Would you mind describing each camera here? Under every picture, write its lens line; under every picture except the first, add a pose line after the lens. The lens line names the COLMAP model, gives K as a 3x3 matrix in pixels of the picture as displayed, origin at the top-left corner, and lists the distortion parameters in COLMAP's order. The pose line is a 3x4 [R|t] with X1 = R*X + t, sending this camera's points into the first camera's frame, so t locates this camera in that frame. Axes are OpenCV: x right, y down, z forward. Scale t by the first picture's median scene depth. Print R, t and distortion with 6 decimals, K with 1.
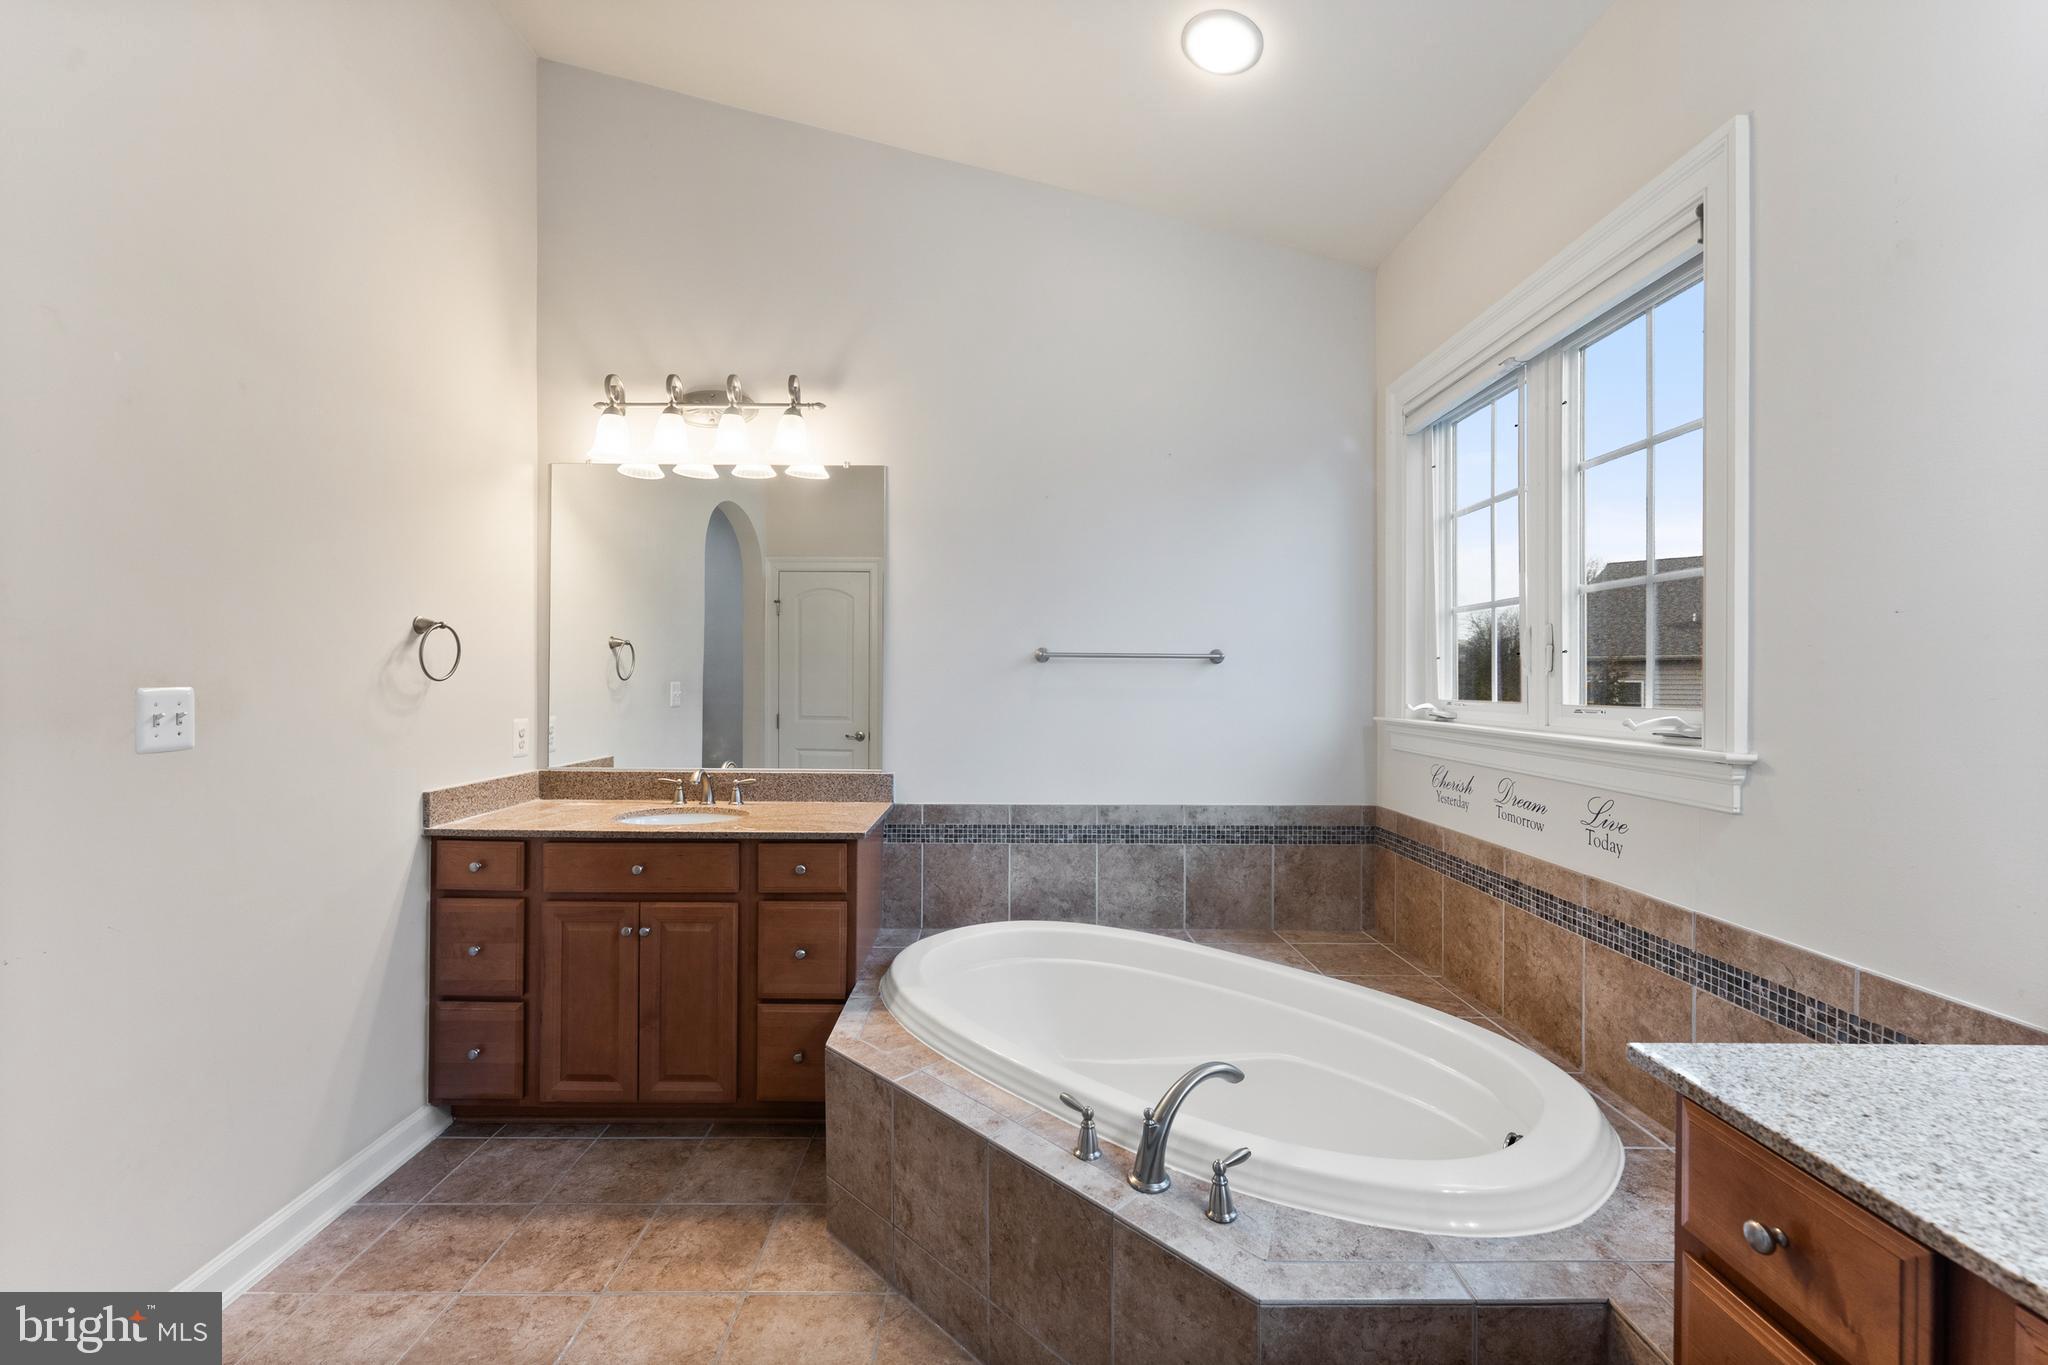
lens RADIAL K [[822.8, 0, 1011.0], [0, 822.8, 678.7], [0, 0, 1]] dist [0.001338, 0.000095]
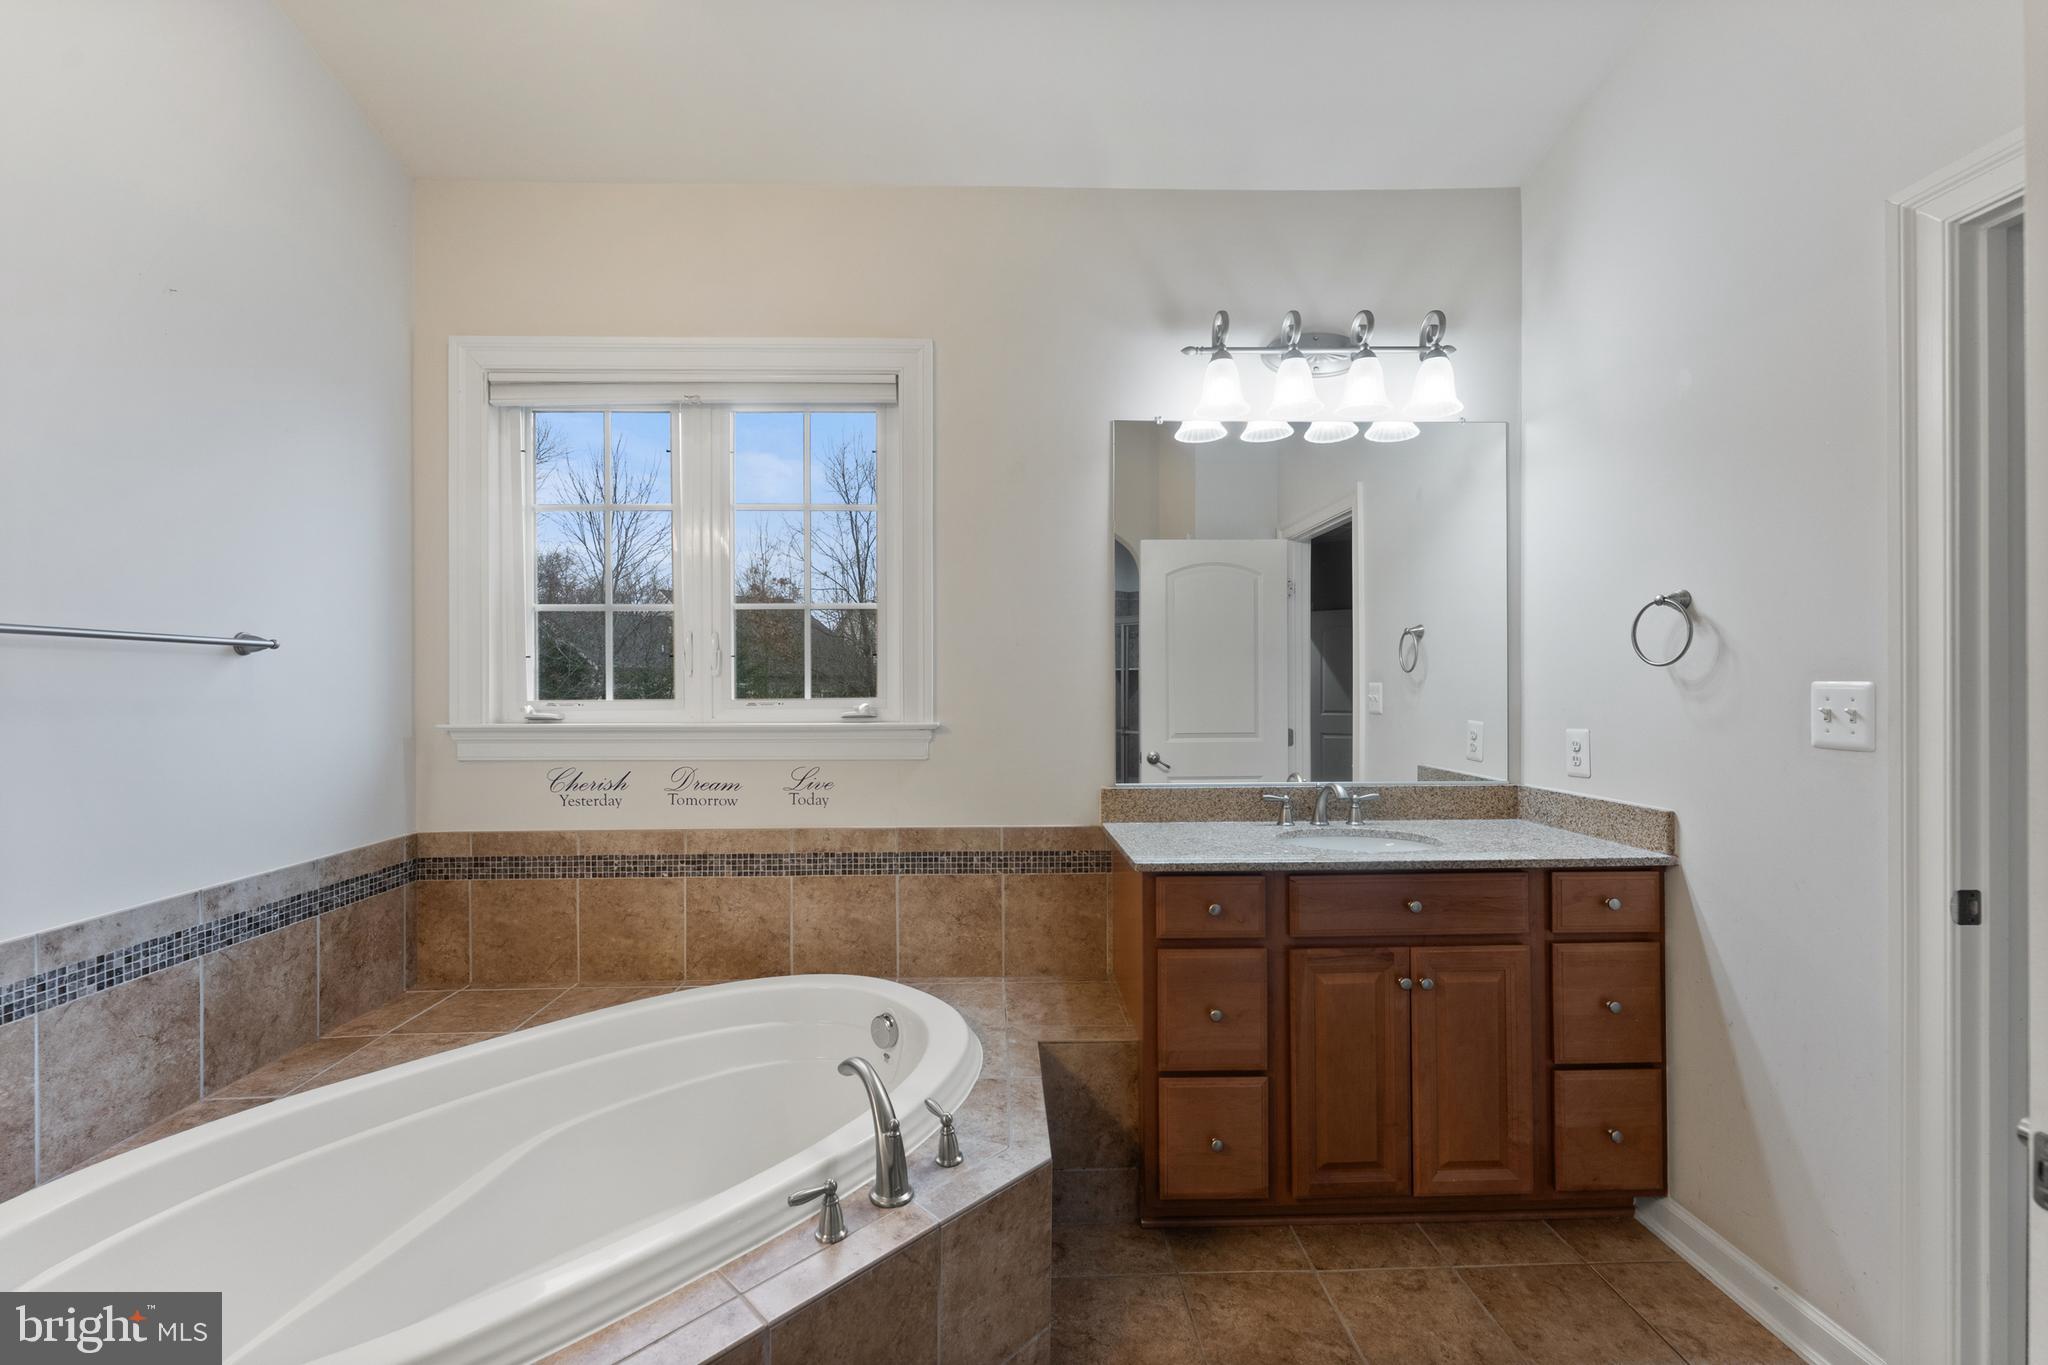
lens RADIAL K [[822.8, 0, 1011.0], [0, 822.8, 678.7], [0, 0, 1]] dist [0.001338, 0.000095]
pose [[0.003966, 0.000107, 0.999992, -0.479474], [0.002503, 0.999997, -0.000117, 0.001670], [-0.999989, 0.002503, 0.003966, 0.511456]]
